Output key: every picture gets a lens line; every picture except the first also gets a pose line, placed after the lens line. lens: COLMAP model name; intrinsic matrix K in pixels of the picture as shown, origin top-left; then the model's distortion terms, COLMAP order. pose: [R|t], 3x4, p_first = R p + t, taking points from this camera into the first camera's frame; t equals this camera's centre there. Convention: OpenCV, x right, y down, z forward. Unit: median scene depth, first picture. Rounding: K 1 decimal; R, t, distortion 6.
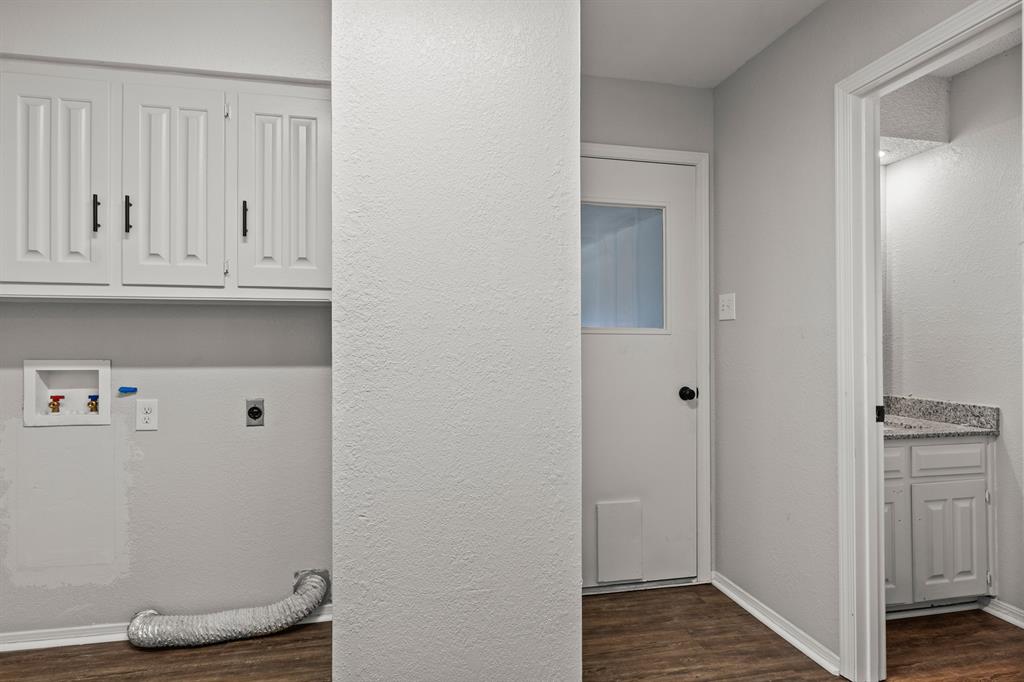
lens RADIAL K [[575.9, 0, 512.0], [0, 575.9, 341.0], [0, 0, 1]] dist [0.000023, -0.001265]
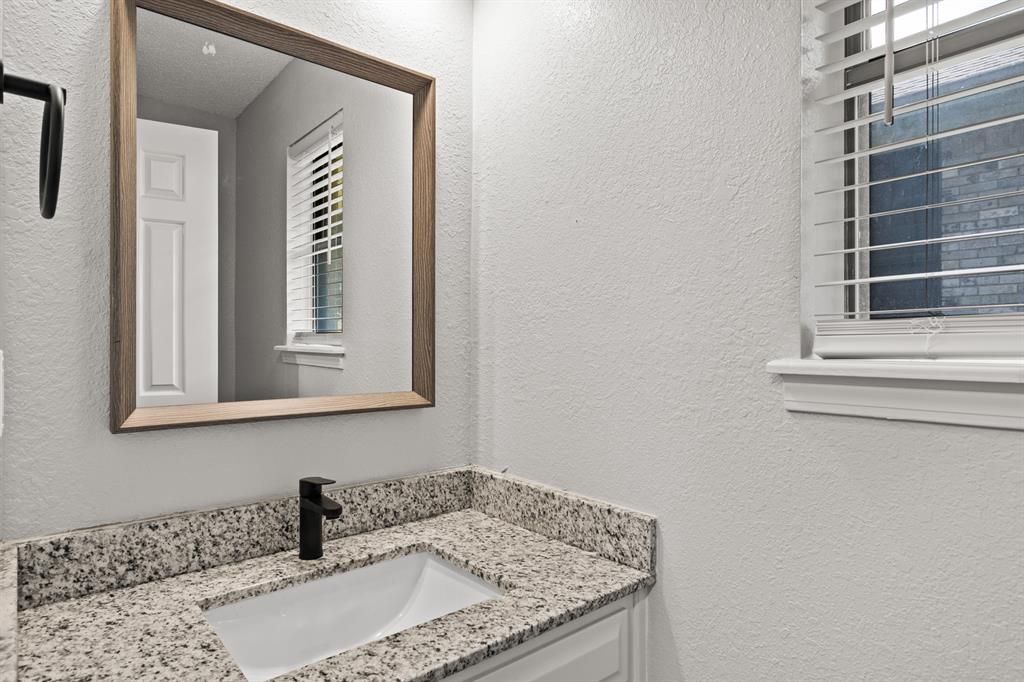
lens RADIAL K [[568.6, 0, 525.1], [0, 568.6, 342.0], [0, 0, 1]] dist [-0.004269, -0.000738]
pose [[0.874437, 0.013967, 0.484939, 0.550898], [-0.010157, 0.999893, -0.010484, -0.006912], [-0.485034, 0.004242, 0.874485, 0.671818]]
